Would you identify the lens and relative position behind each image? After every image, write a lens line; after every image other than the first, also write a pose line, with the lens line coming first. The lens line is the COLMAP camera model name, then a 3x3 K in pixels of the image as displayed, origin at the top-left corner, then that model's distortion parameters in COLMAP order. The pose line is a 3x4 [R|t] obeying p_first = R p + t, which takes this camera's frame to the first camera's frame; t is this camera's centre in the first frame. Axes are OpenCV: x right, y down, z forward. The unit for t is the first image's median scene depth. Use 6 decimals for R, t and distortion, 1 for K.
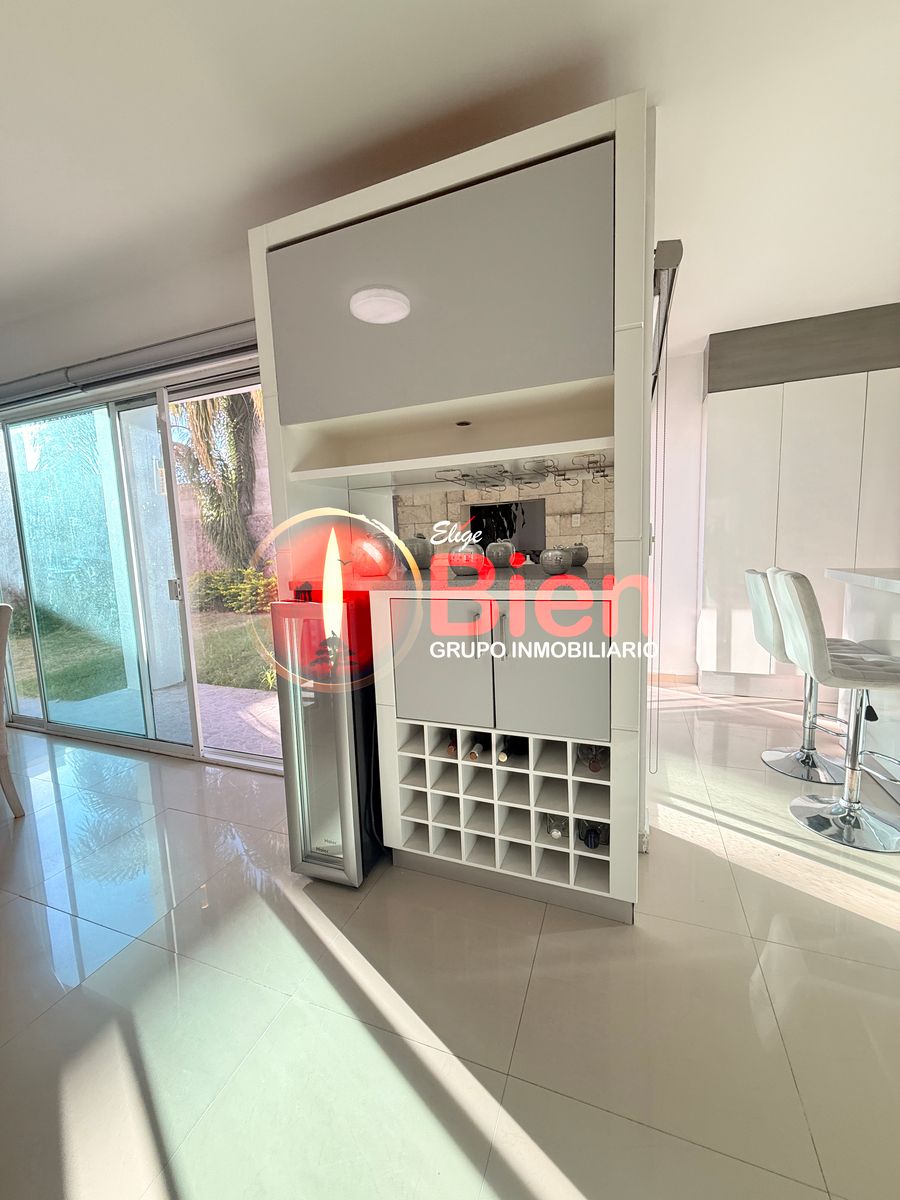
lens RADIAL K [[478.2, 0, 452.4], [0, 478.2, 602.2], [0, 0, 1]] dist [0.000427, 0.000067]
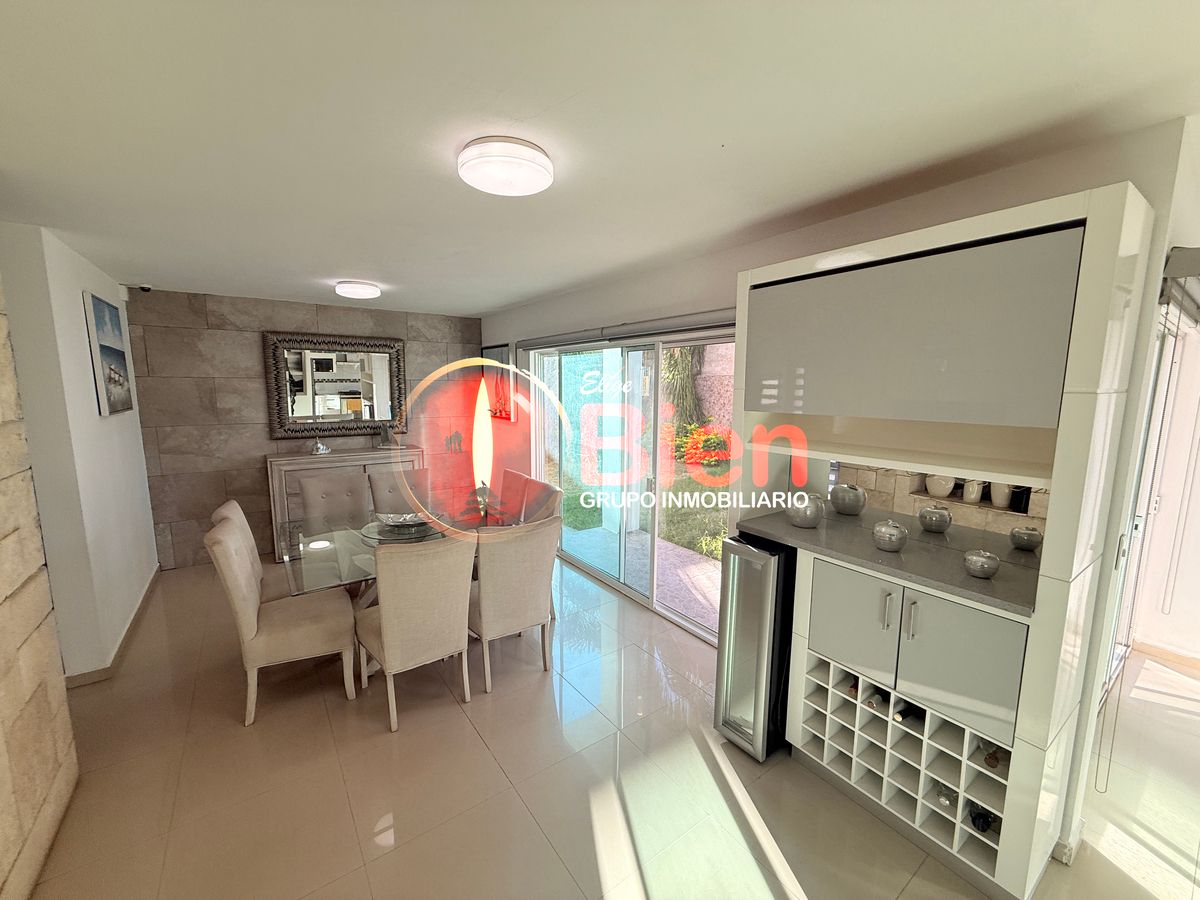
lens RADIAL K [[478.2, 0, 597.4], [0, 478.2, 452.6], [0, 0, 1]] dist [0.000427, 0.000067]
pose [[0.829882, 0.115786, -0.545793, 0.049845], [-0.101016, 0.993244, 0.057114, -0.278309], [0.548718, 0.007736, 0.835971, -0.355547]]
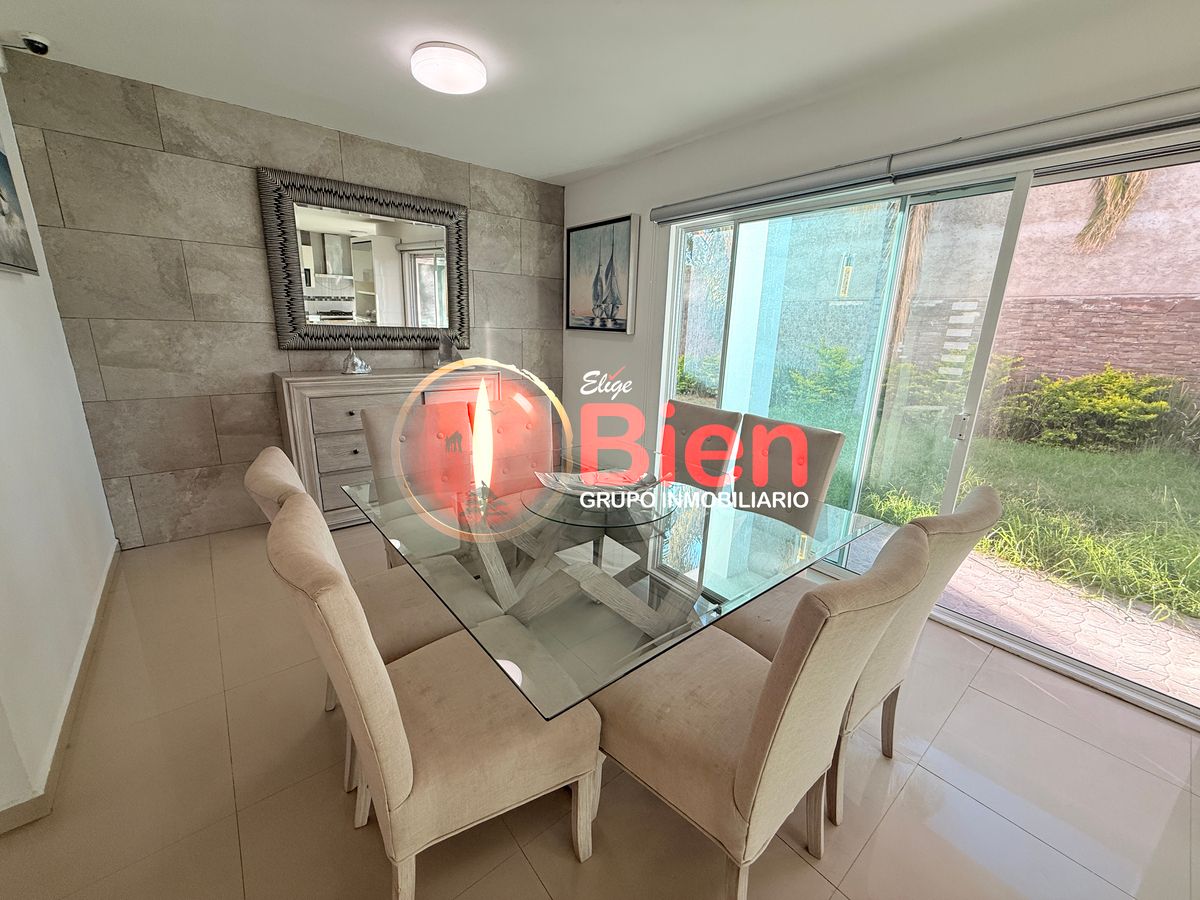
lens RADIAL K [[478.2, 0, 597.4], [0, 478.2, 452.6], [0, 0, 1]] dist [0.000427, 0.000067]
pose [[0.860686, 0.186472, -0.473759, -1.089172], [-0.119270, 0.978468, 0.168447, -0.069429], [0.494968, -0.088475, 0.864395, -0.073786]]
